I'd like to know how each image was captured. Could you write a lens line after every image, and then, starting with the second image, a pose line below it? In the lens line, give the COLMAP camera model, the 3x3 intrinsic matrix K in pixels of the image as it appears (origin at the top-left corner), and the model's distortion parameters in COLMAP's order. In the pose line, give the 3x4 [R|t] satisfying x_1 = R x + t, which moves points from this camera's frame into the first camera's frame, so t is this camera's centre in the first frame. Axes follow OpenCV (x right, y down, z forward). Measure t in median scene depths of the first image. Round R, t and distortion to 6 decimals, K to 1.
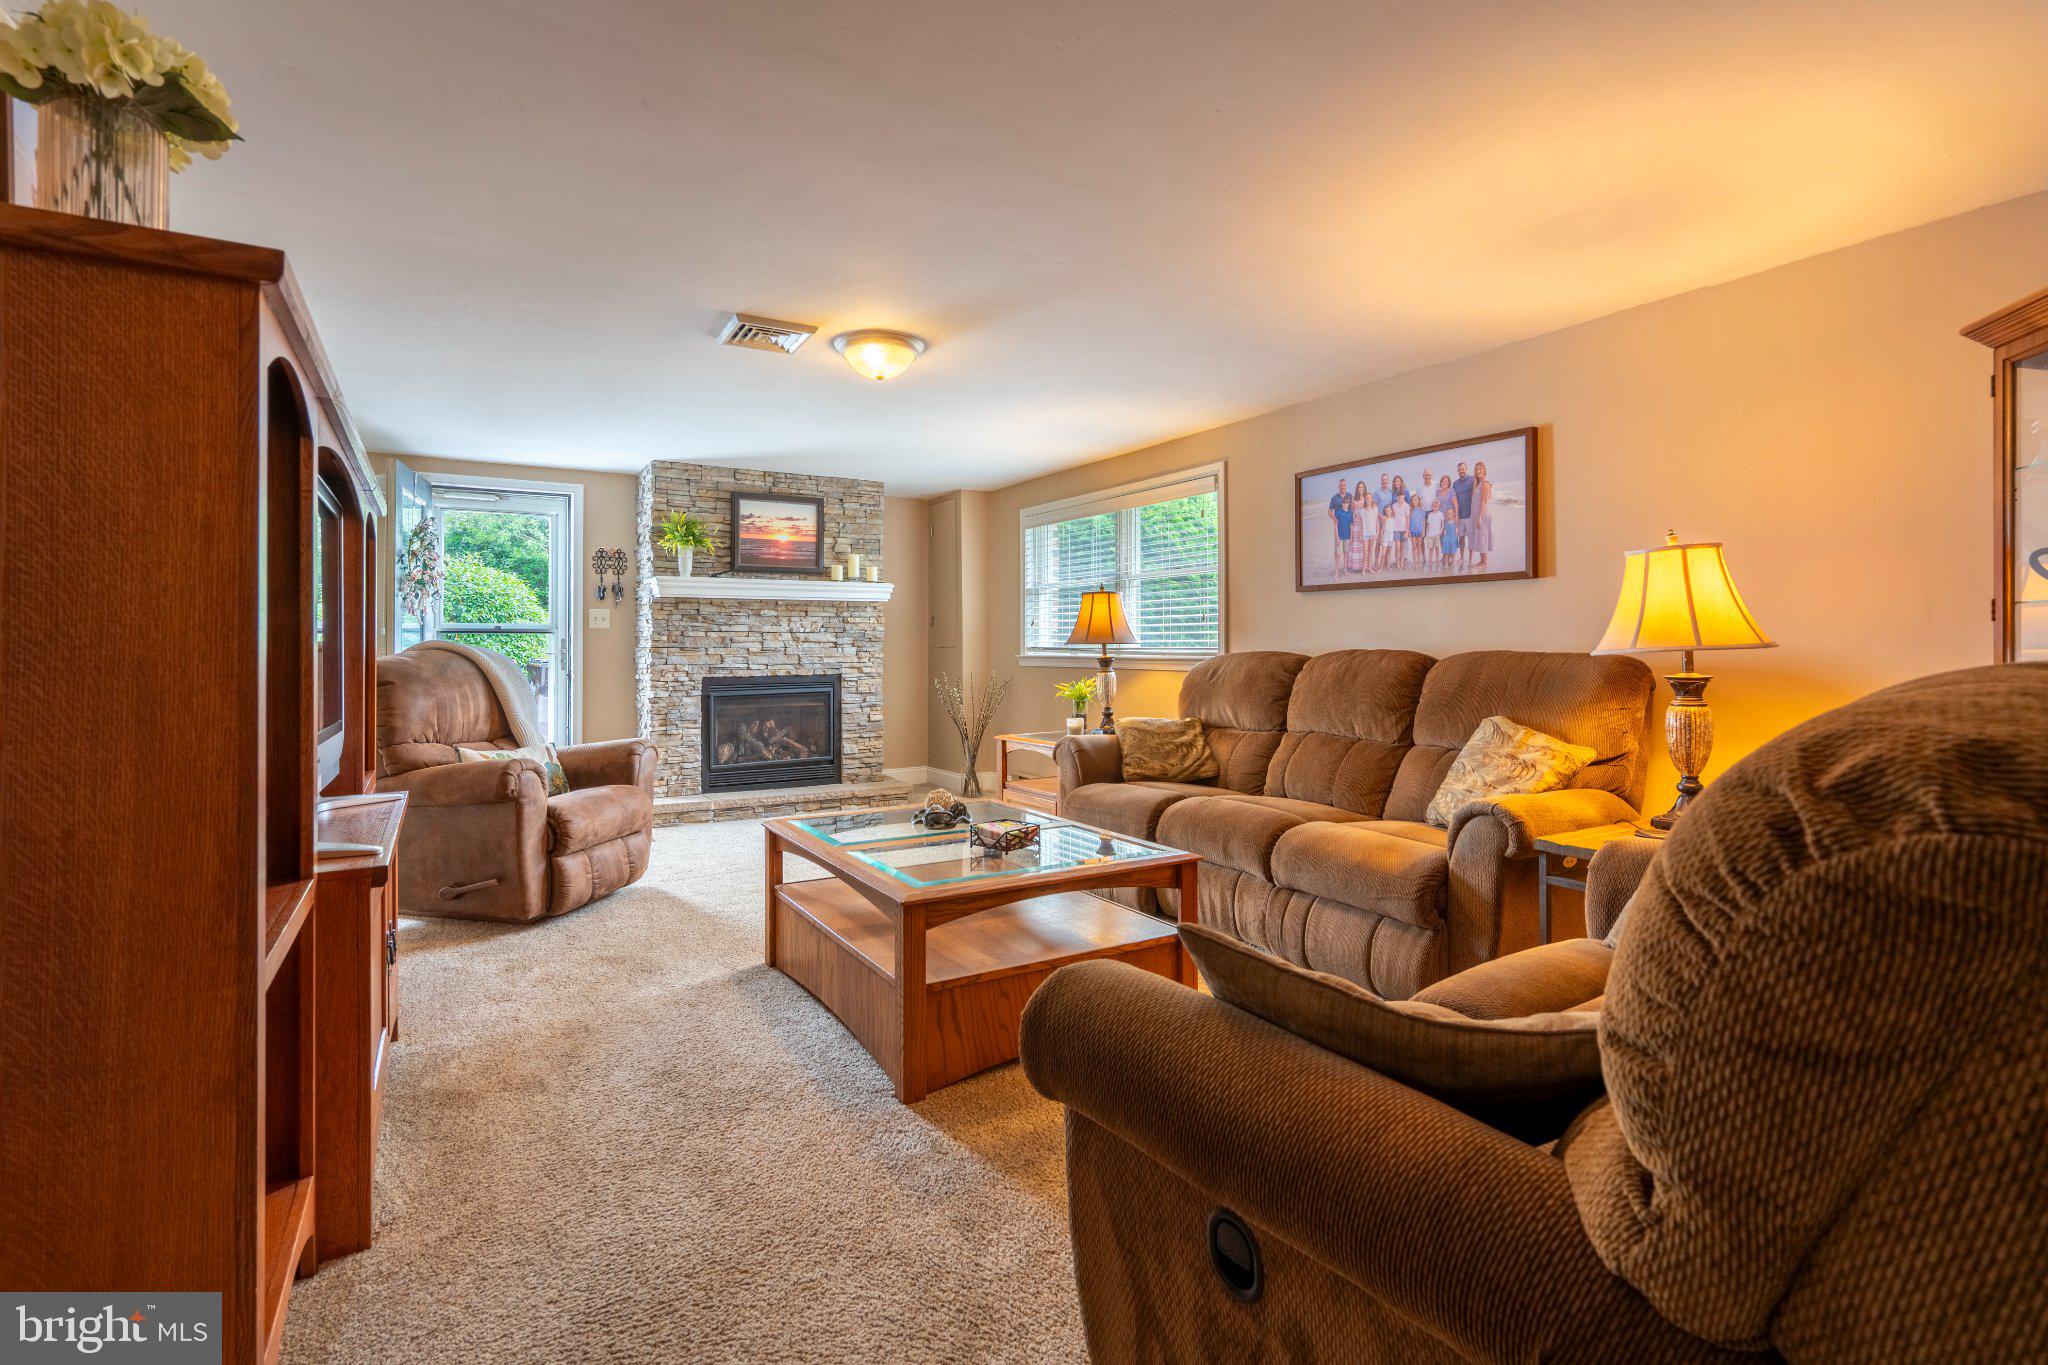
lens RADIAL K [[936.9, 0, 1016.8], [0, 936.9, 664.5], [0, 0, 1]] dist [-0.028481, 0.000059]
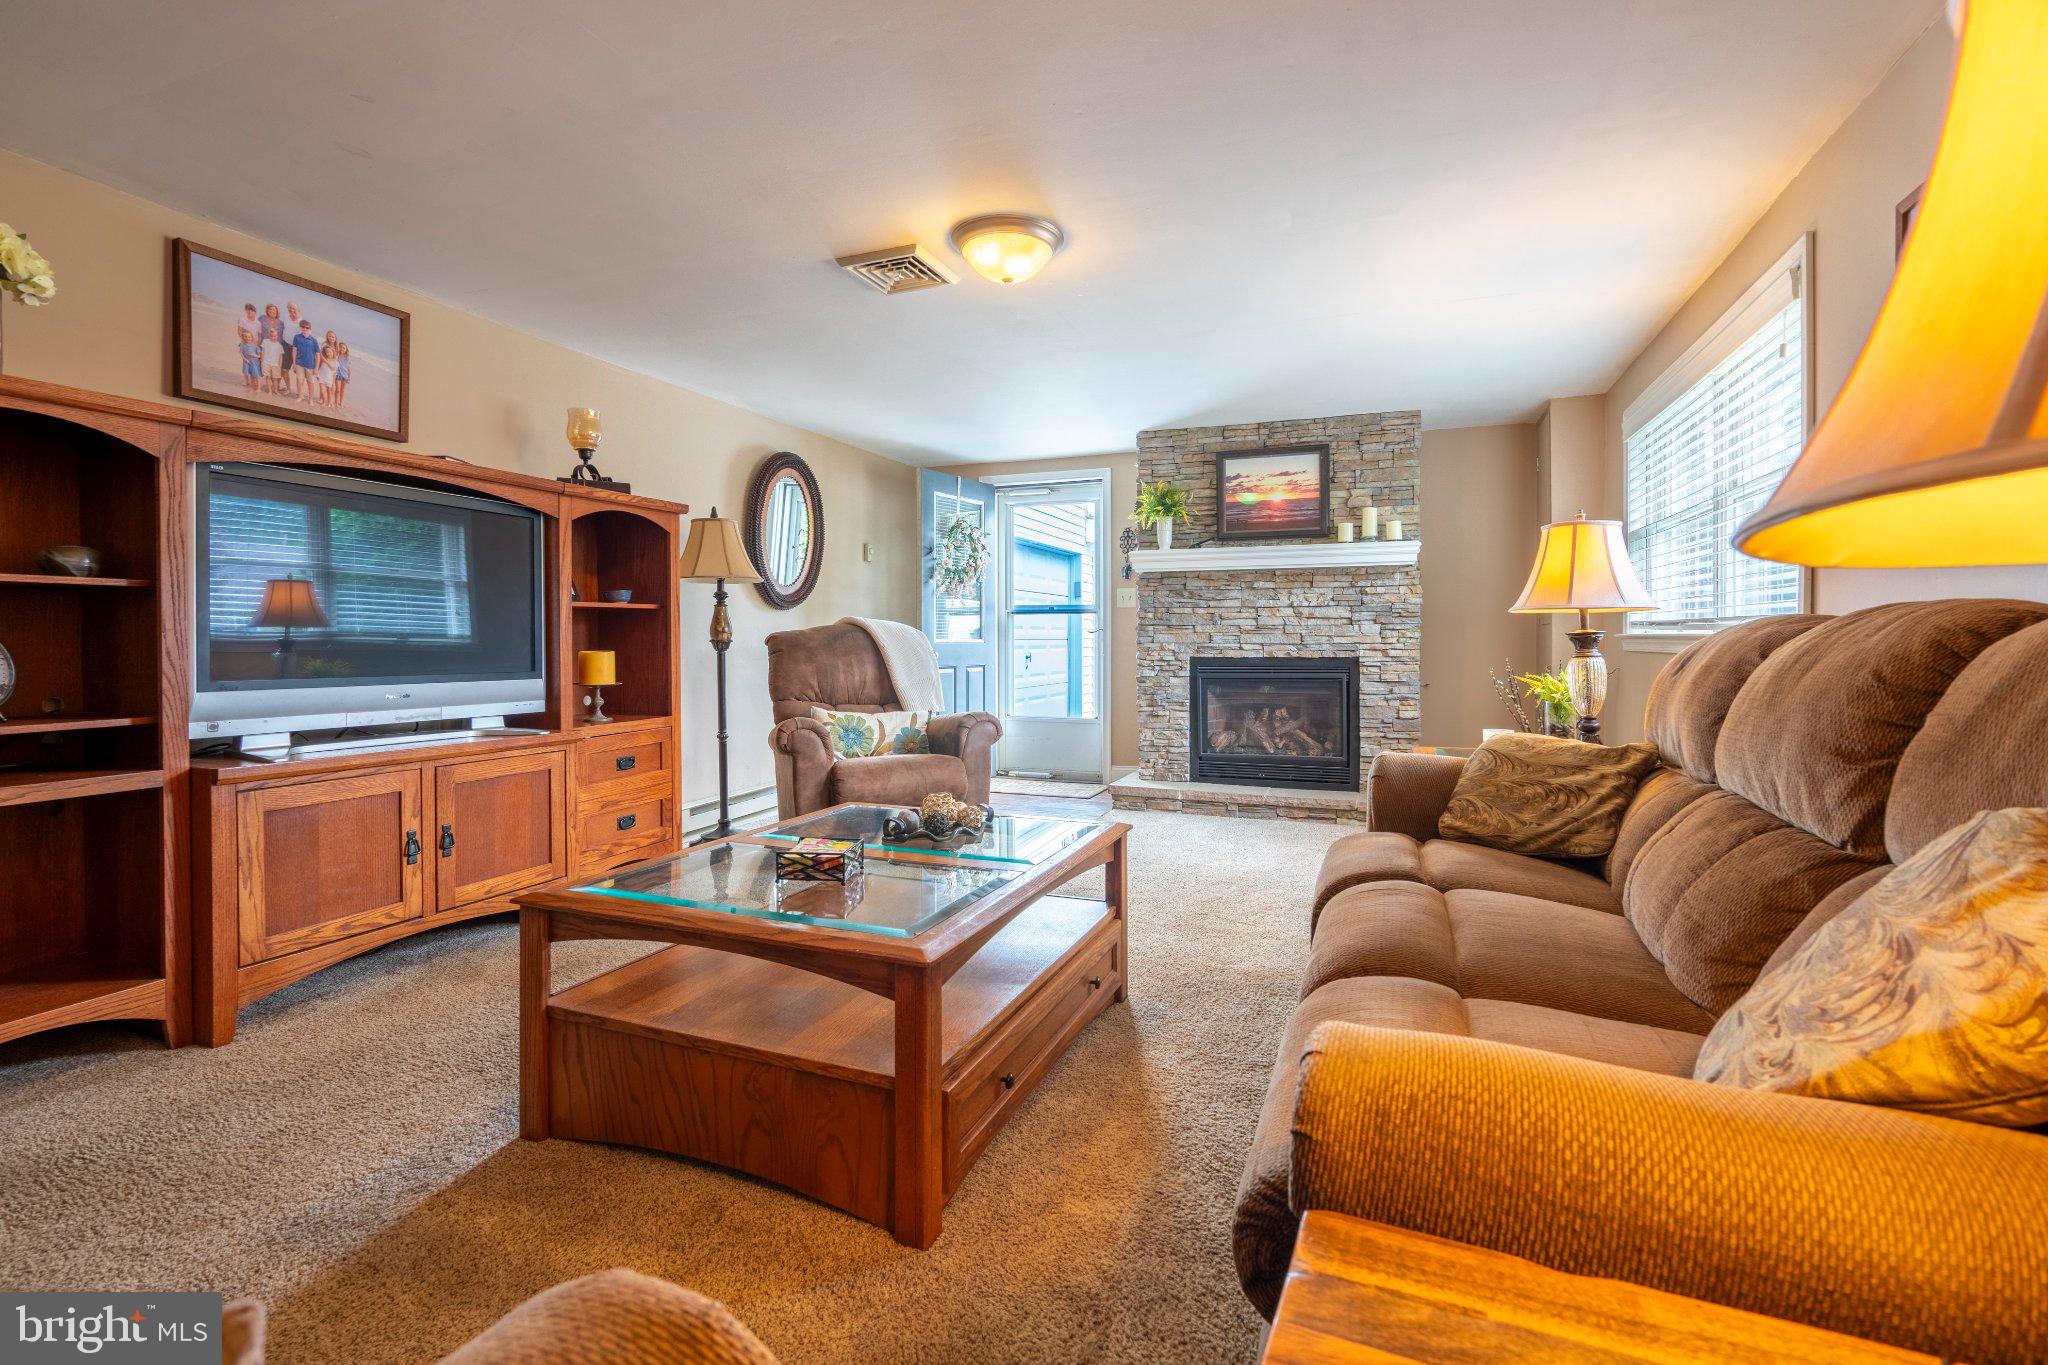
lens RADIAL K [[926.4, 0, 1029.5], [0, 926.4, 654.9], [0, 0, 1]] dist [-0.000830, 0.000070]
pose [[0.609435, 0.016844, -0.792657, 0.299875], [-0.016077, 0.999831, 0.008886, 0.006041], [0.792673, 0.007328, 0.609603, 0.312558]]
